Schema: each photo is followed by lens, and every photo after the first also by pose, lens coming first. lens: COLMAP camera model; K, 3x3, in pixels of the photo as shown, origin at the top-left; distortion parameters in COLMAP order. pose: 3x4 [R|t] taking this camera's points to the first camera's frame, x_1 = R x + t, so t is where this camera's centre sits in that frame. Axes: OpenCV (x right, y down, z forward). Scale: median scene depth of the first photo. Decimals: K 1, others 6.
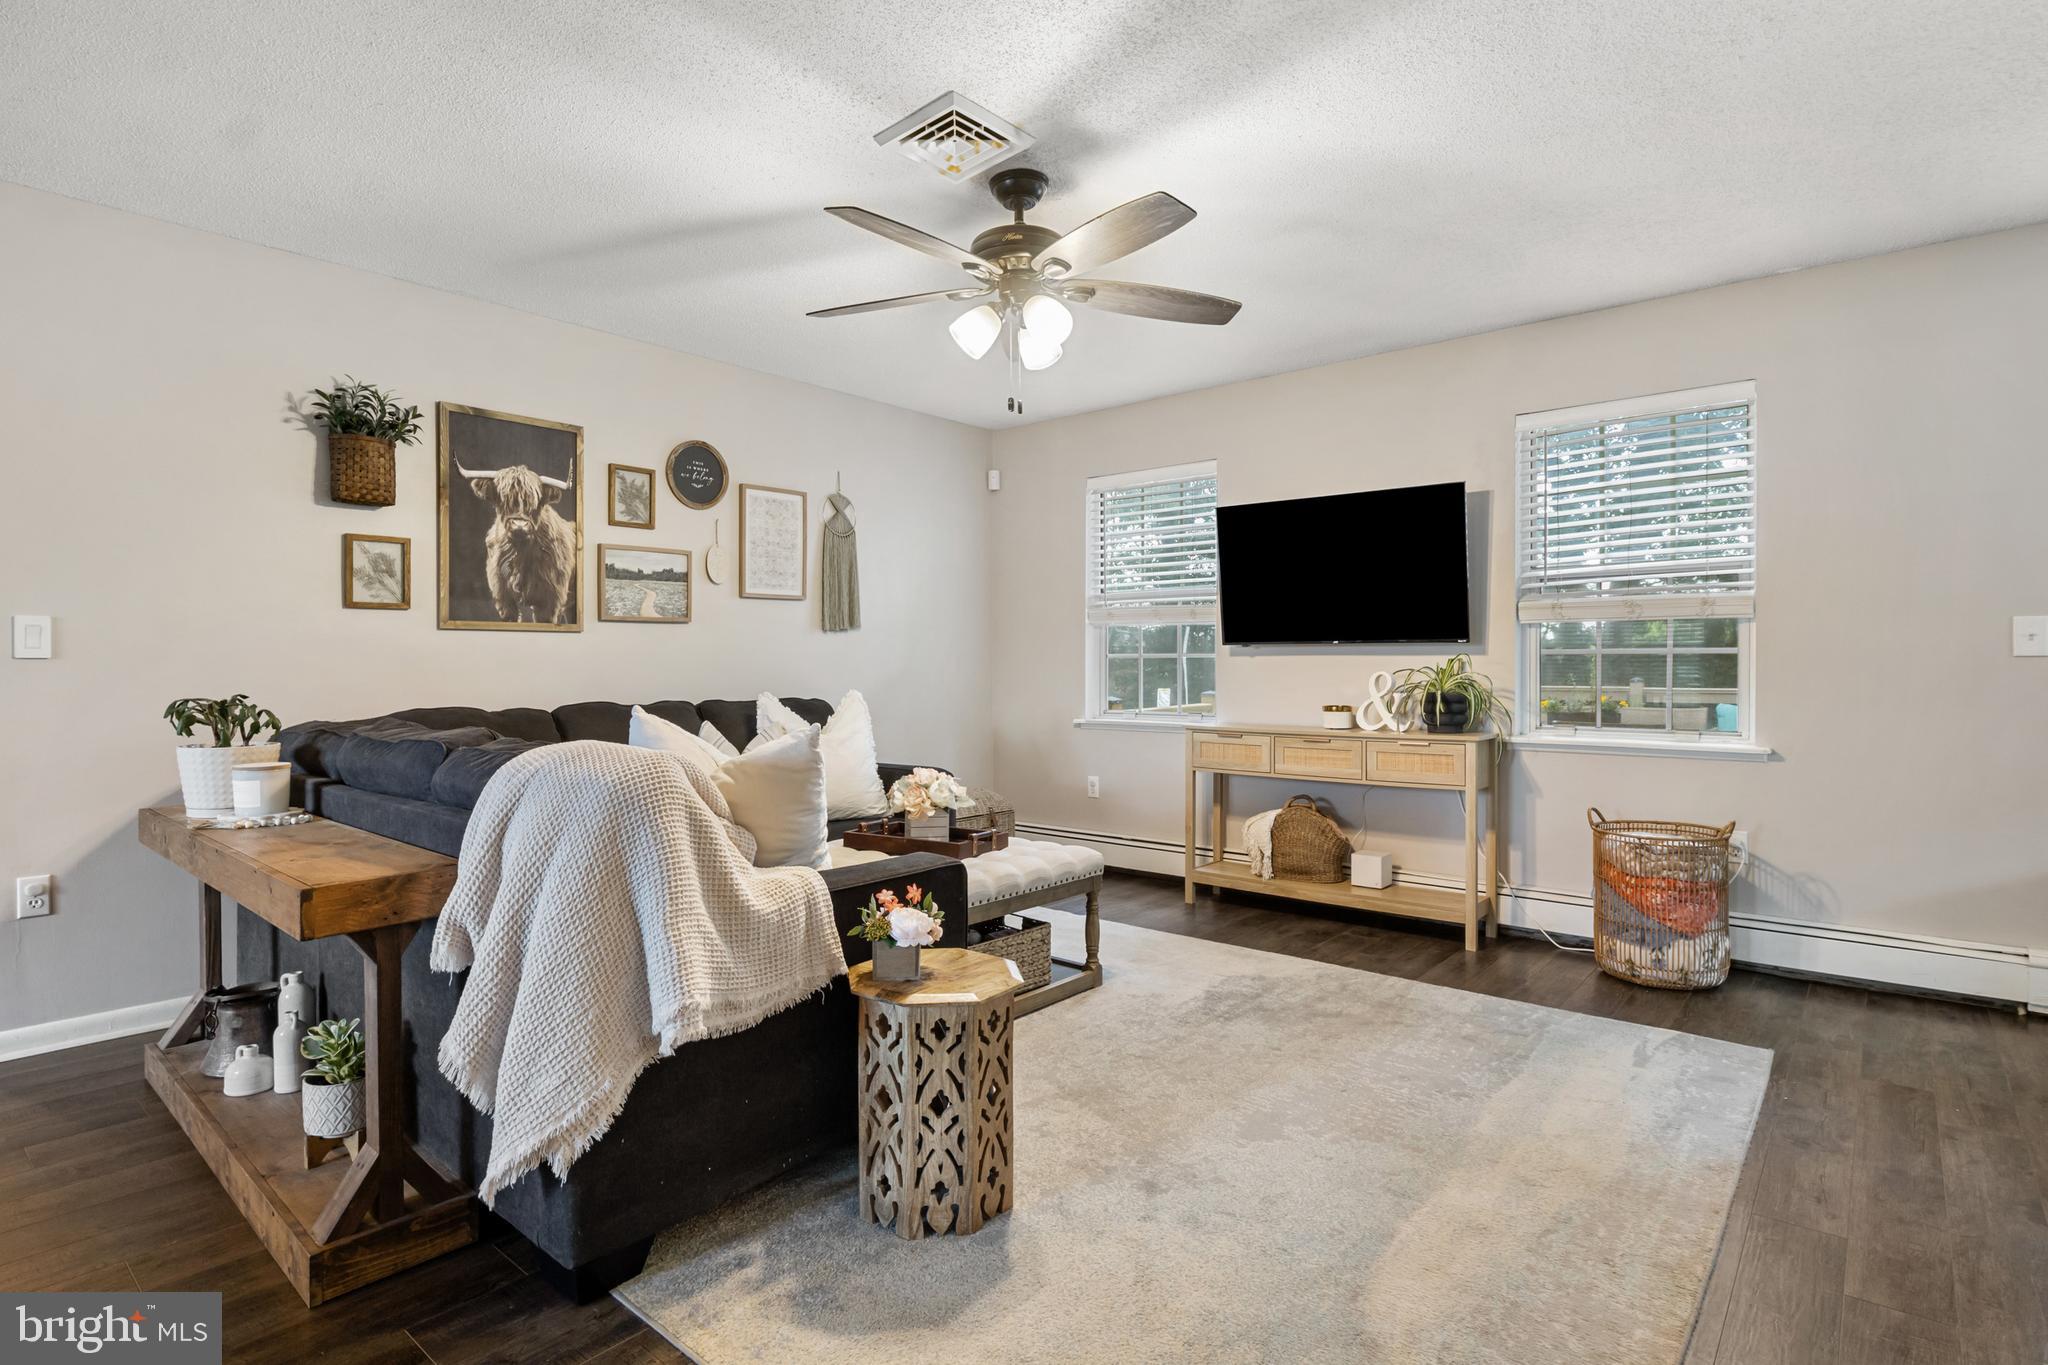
lens RADIAL K [[1020.4, 0, 1020.5], [0, 1020.4, 672.2], [0, 0, 1]] dist [-0.010245, -0.001082]
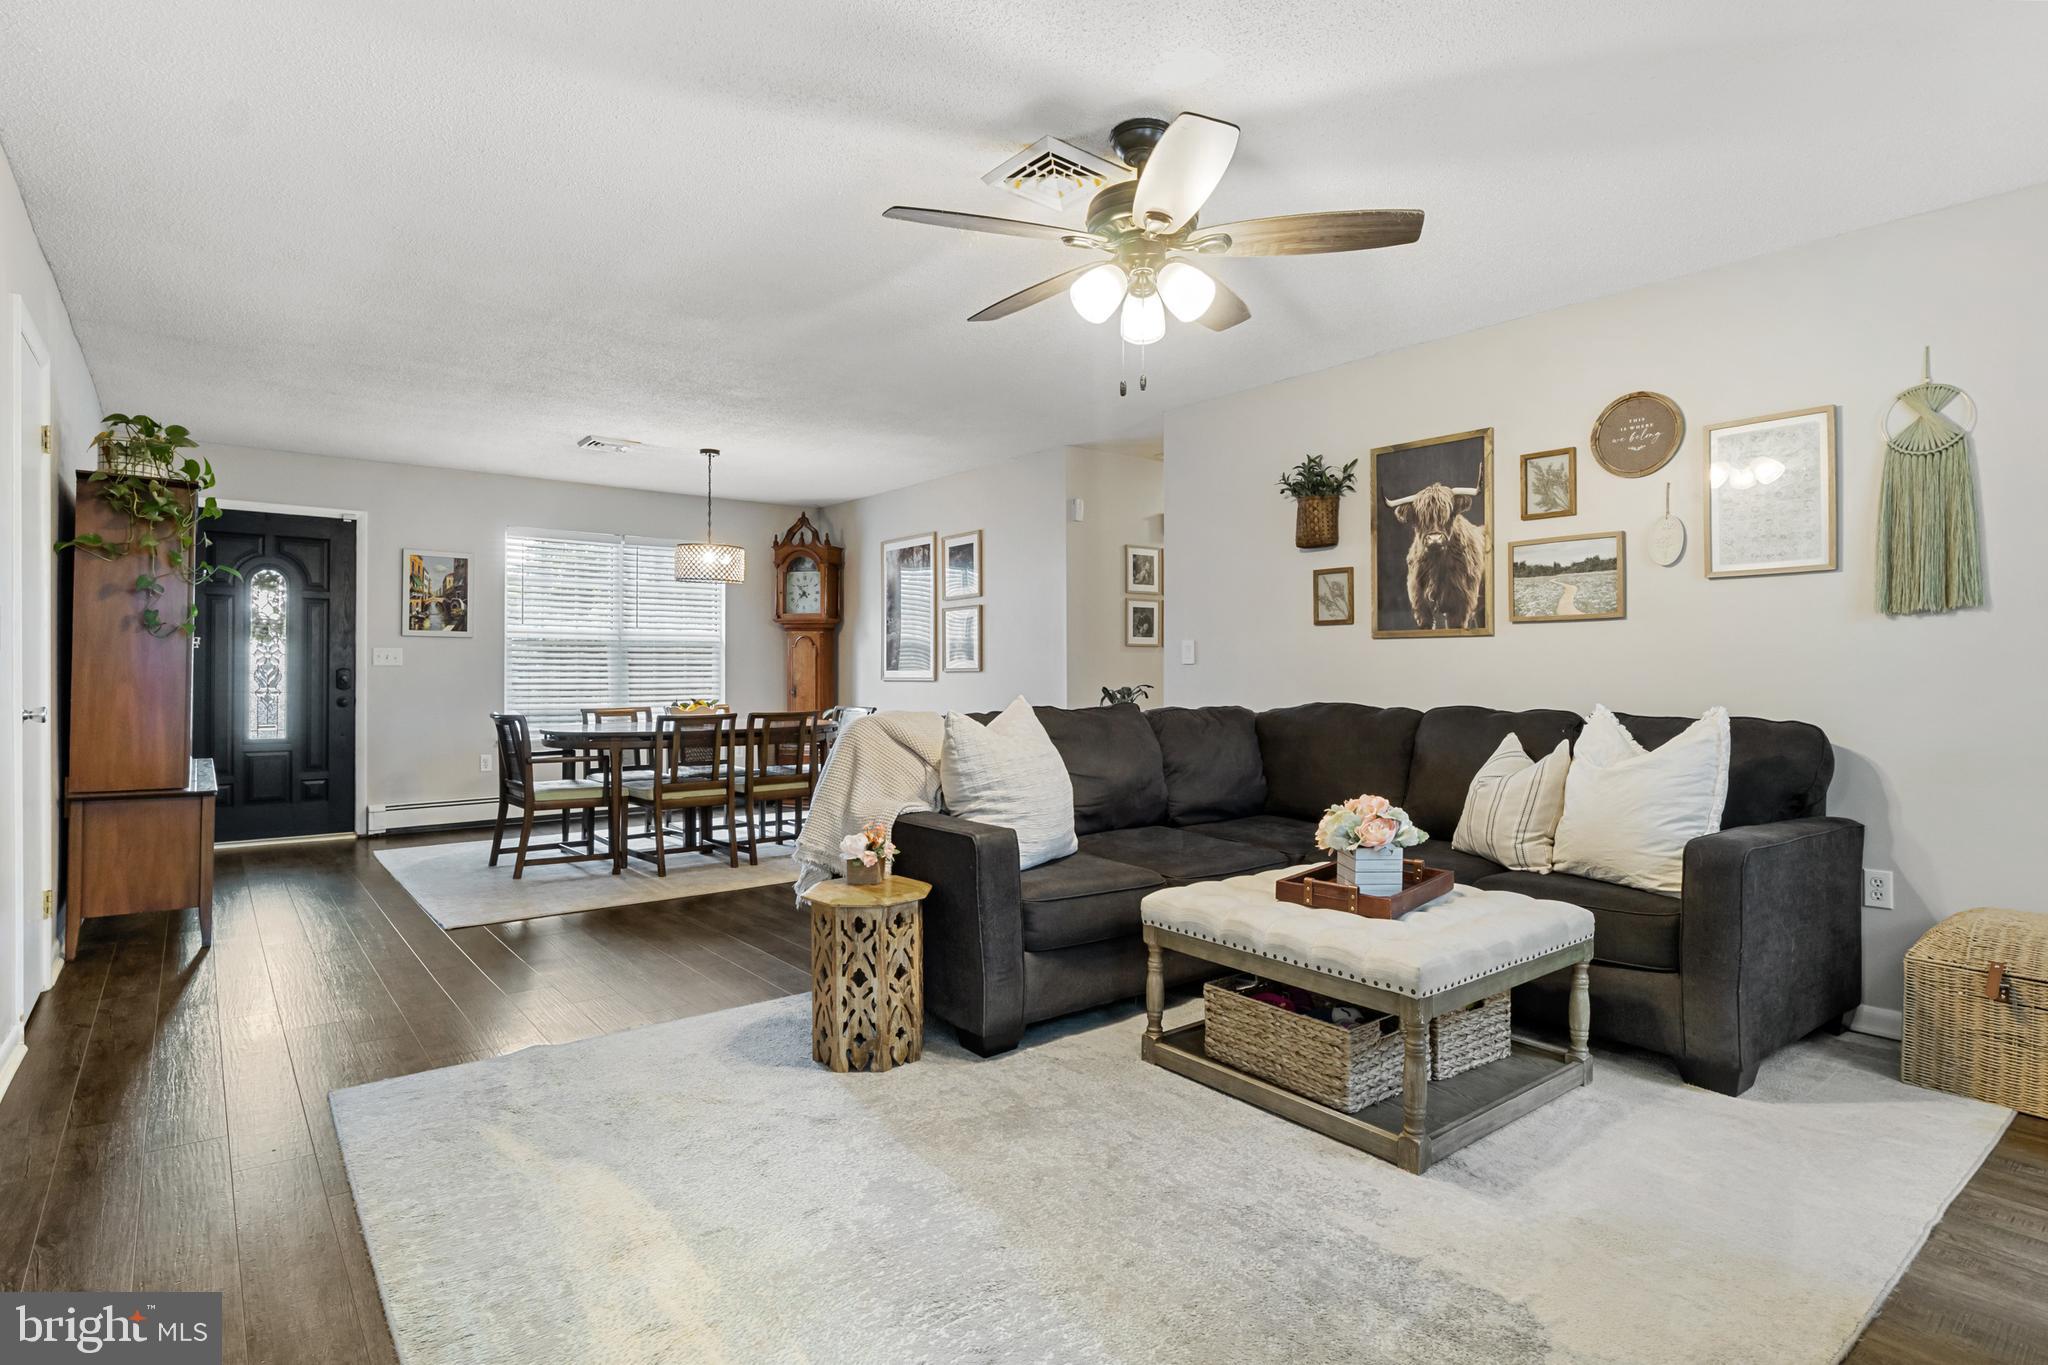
lens RADIAL K [[1044.2, 0, 1017.9], [0, 1044.2, 664.8], [0, 0, 1]] dist [-0.006394, 0.000611]
pose [[-0.188664, -0.004794, -0.982030, 0.653197], [-0.011758, 0.999927, -0.002623, -0.003448], [0.981971, 0.011052, -0.188707, 0.752575]]
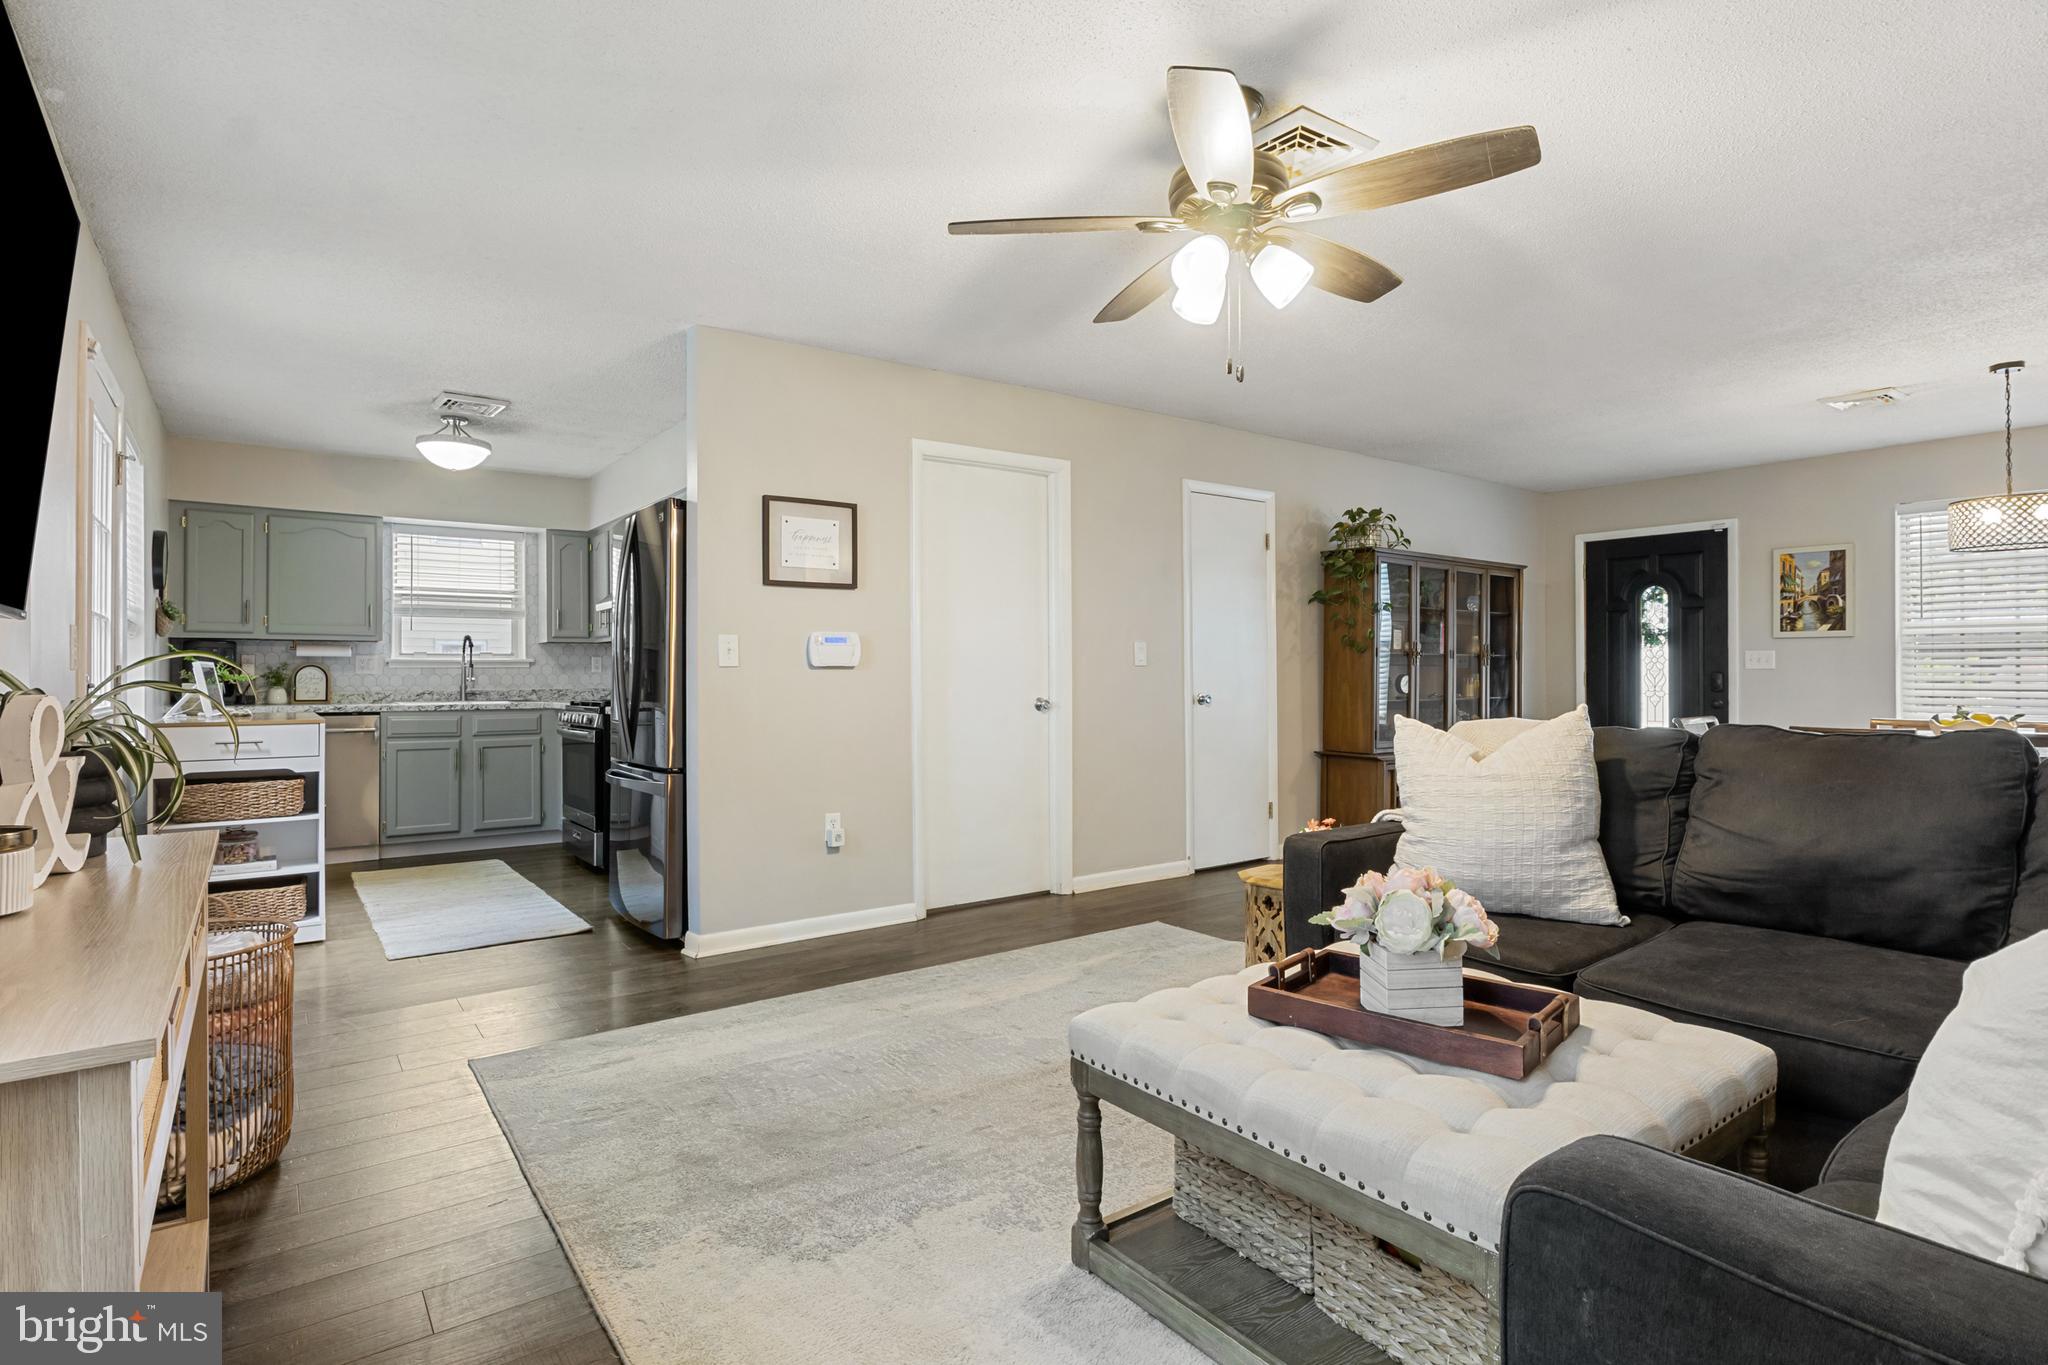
lens RADIAL K [[1037.5, 0, 1025.5], [0, 1037.5, 675.4], [0, 0, 1]] dist [-0.002583, -0.000264]
pose [[-0.974460, 0.005670, 0.224492, -0.019358], [0.008043, 0.999921, 0.009658, -0.009132], [-0.224419, 0.011217, -0.974428, 1.324263]]
